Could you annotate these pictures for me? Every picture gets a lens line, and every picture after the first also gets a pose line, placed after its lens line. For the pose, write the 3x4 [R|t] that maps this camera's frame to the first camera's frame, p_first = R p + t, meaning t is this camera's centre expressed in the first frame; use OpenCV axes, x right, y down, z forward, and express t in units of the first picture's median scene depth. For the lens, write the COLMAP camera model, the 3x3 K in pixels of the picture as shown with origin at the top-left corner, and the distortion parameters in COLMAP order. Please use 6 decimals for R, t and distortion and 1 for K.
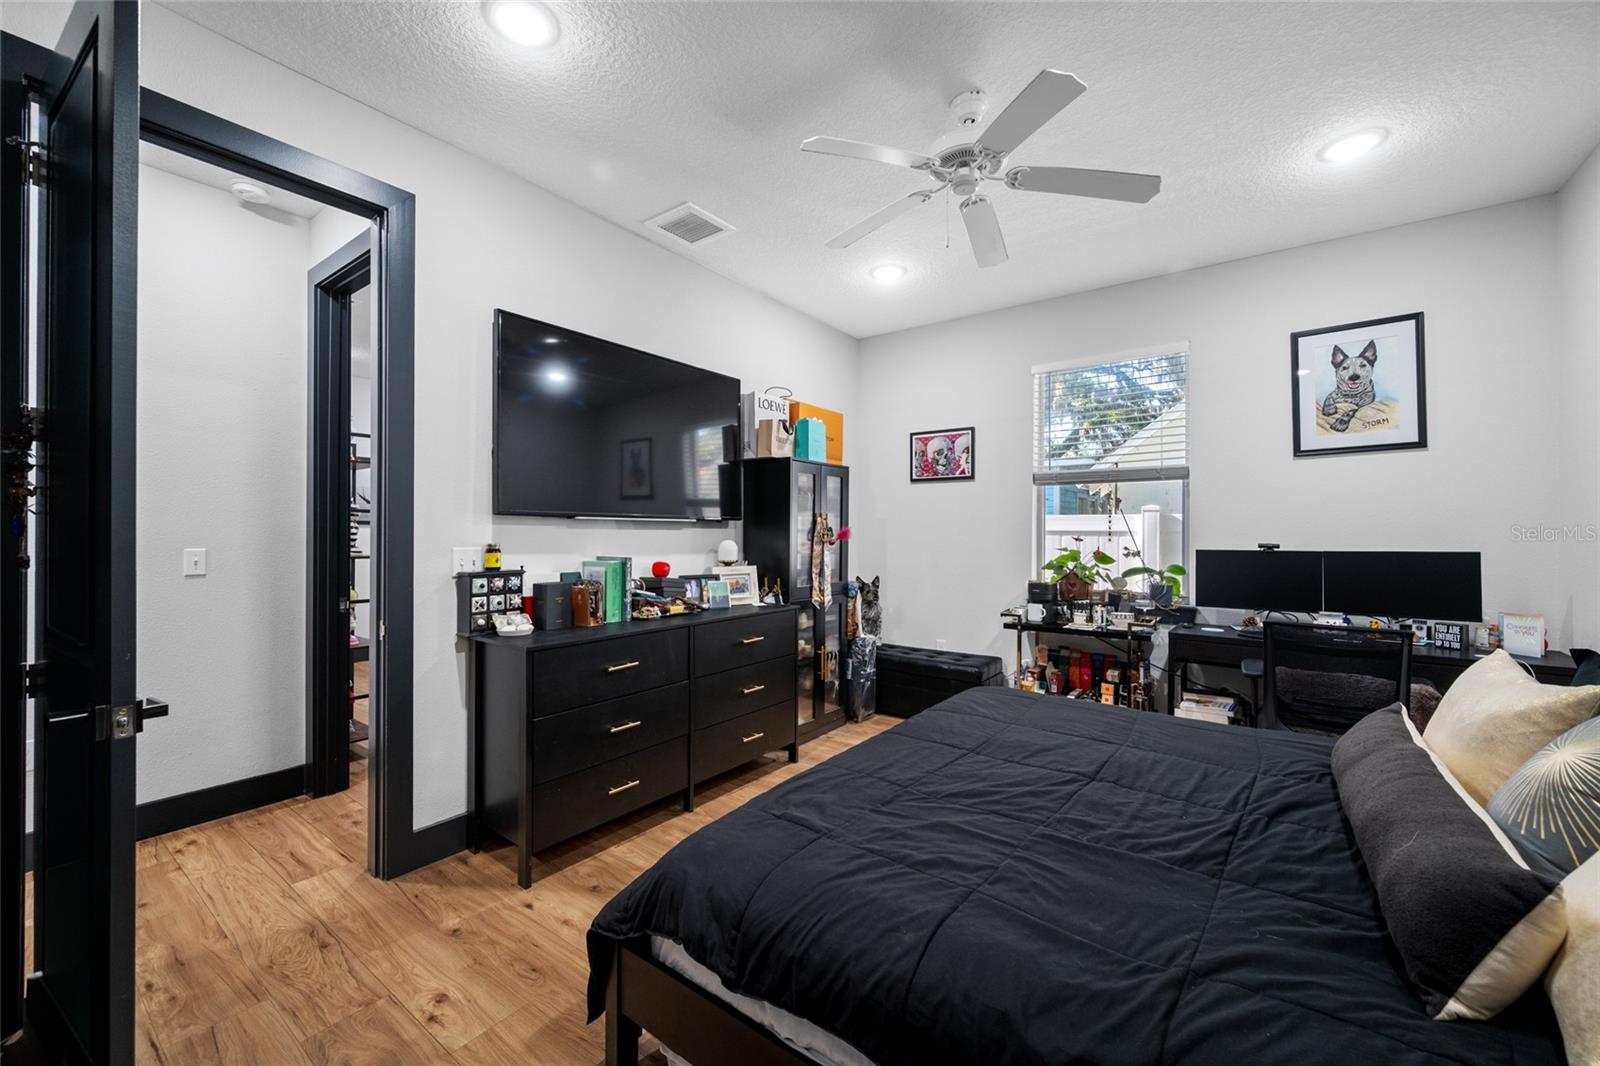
lens RADIAL K [[629.5, 0, 809.9], [0, 629.5, 527.8], [0, 0, 1]] dist [-0.000519, 0.001861]
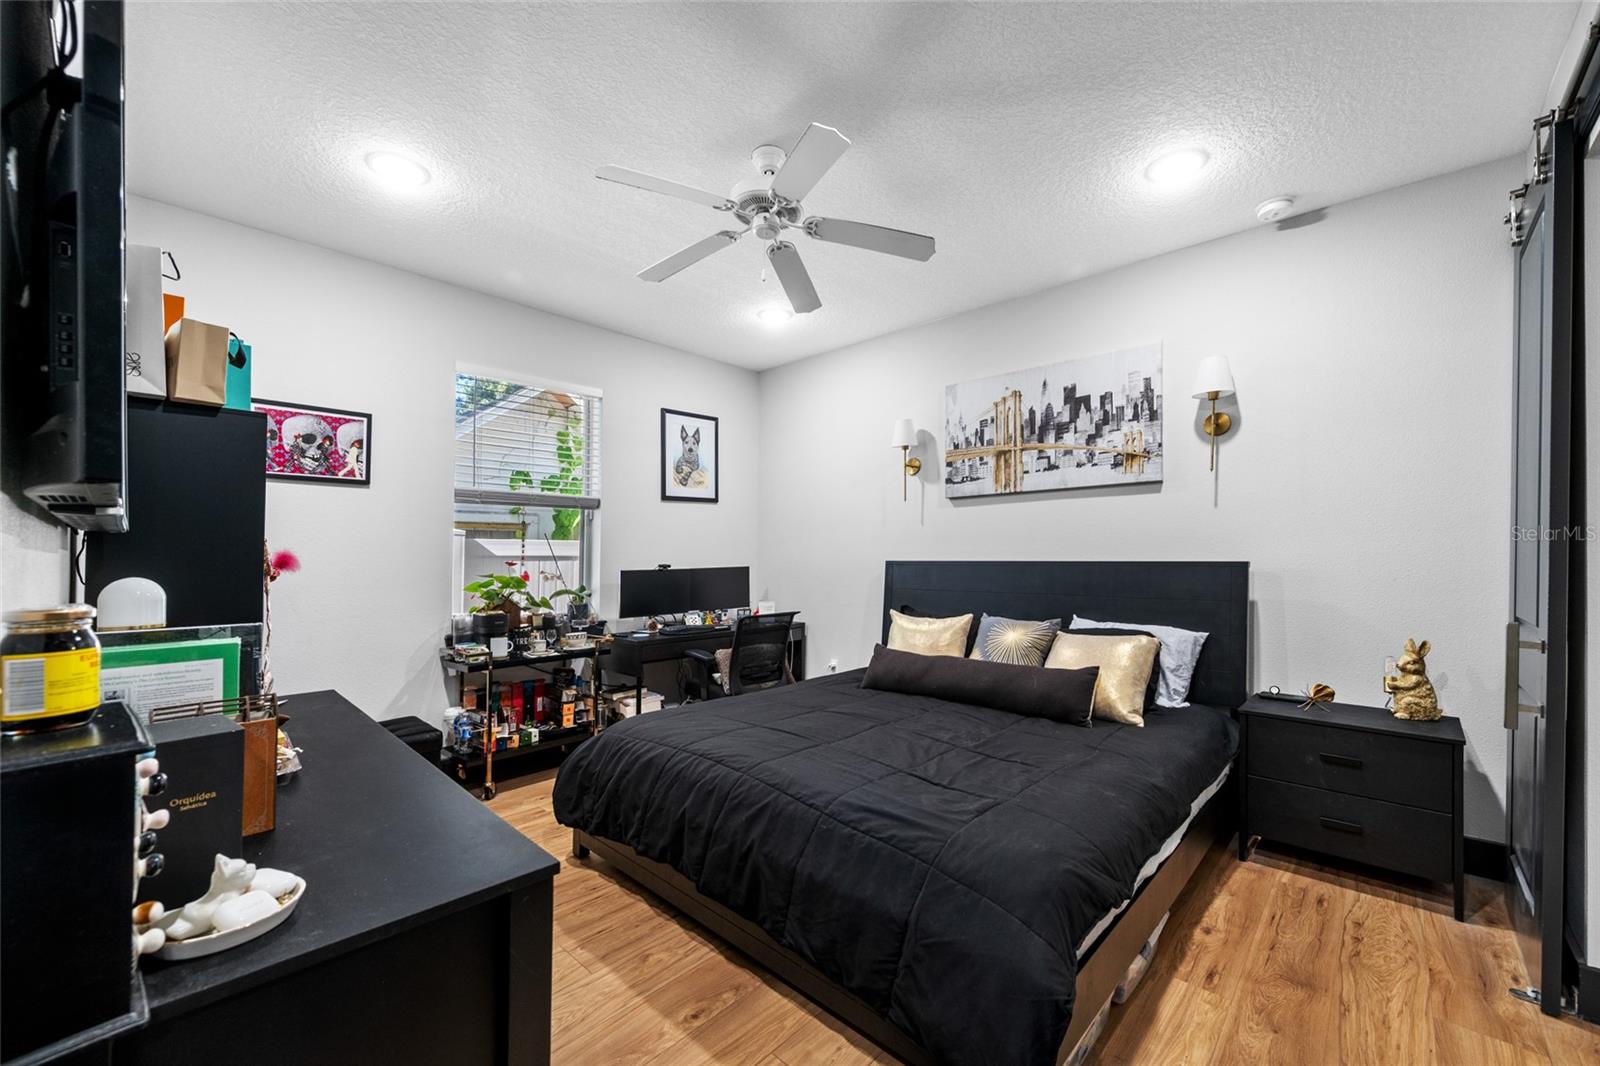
lens RADIAL K [[629.5, 0, 813.6], [0, 629.5, 541.6], [0, 0, 1]] dist [-0.000519, 0.001861]
pose [[0.124436, 0.020899, 0.992008, -0.533571], [-0.001443, 0.999781, -0.020881, 0.004629], [-0.992227, 0.001167, 0.124439, 0.516993]]
